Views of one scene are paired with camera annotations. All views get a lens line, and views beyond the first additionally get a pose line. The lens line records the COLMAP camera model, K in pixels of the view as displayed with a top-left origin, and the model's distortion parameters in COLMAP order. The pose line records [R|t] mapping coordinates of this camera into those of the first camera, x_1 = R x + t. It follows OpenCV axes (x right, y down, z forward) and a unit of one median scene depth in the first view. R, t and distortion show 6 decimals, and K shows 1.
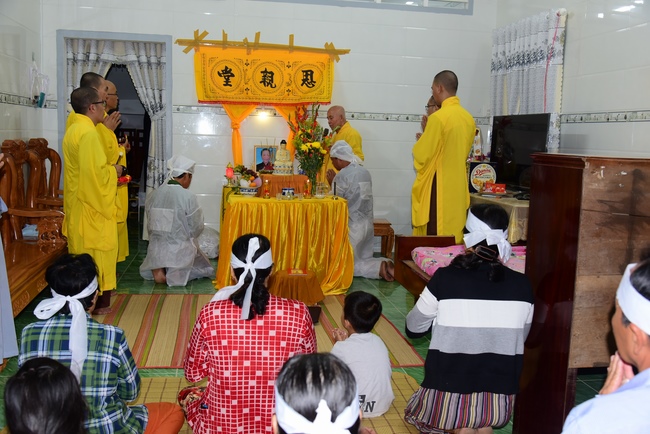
lens RADIAL K [[619.1, 0, 320.6], [0, 619.1, 214.6], [0, 0, 1]] dist [-0.025553, 0.000000]
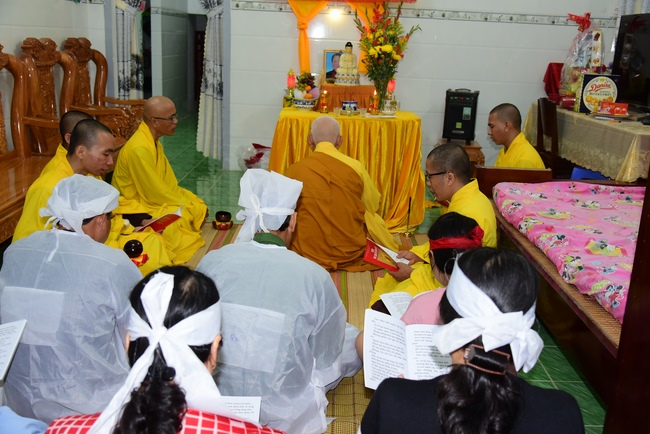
lens RADIAL K [[619.1, 0, 323.3], [0, 619.1, 217.8], [0, 0, 1]] dist [-0.025553, 0.000000]
pose [[0.985521, 0.055607, -0.160176, 0.049290], [-0.031651, 0.988420, 0.148406, -0.009431], [0.166574, -0.141187, 0.975868, 0.149488]]
